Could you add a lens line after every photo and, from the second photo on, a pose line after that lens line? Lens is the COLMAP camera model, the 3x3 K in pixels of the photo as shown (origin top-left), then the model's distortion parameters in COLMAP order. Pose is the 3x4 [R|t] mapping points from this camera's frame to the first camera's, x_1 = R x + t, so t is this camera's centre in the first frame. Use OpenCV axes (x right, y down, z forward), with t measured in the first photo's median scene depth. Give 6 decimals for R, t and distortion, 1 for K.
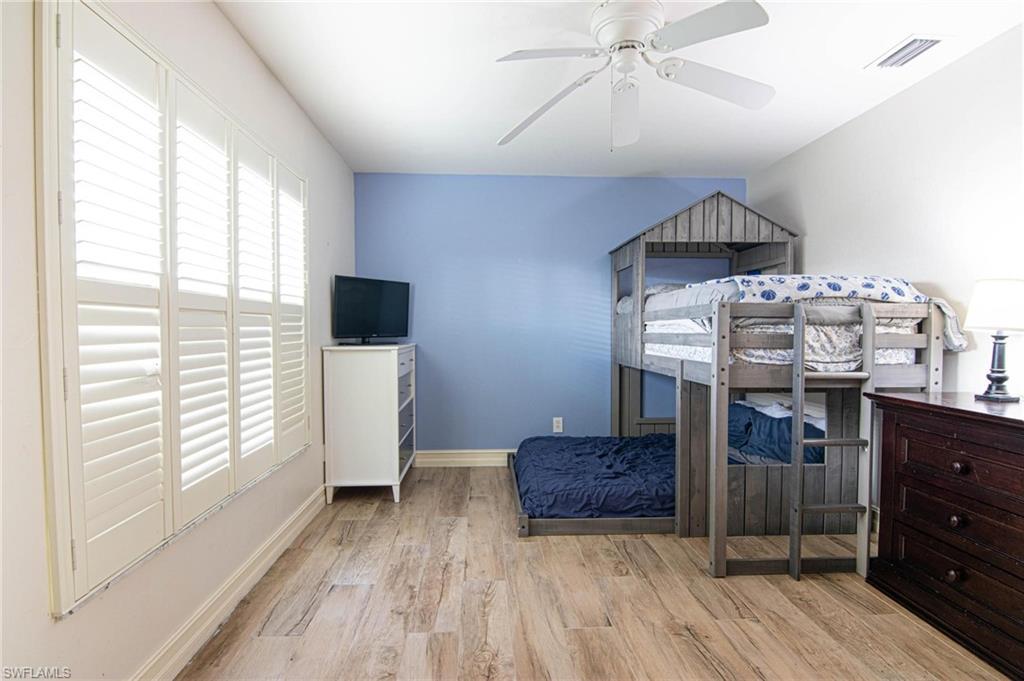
lens RADIAL K [[519.8, 0, 506.7], [0, 519.8, 342.4], [0, 0, 1]] dist [-0.004309, -0.011566]
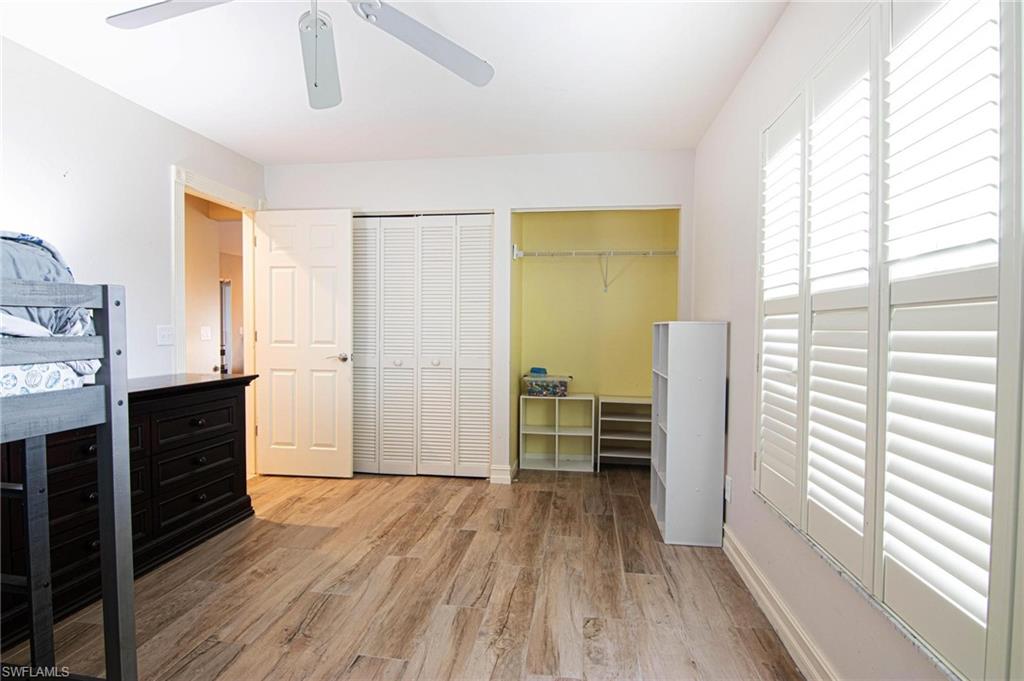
lens RADIAL K [[519.8, 0, 506.7], [0, 519.8, 342.4], [0, 0, 1]] dist [-0.004309, -0.011566]
pose [[-0.981769, -0.011130, 0.189751, -0.232280], [-0.000825, 0.998524, 0.054300, -0.055505], [-0.190075, 0.053154, -0.980330, 1.913136]]
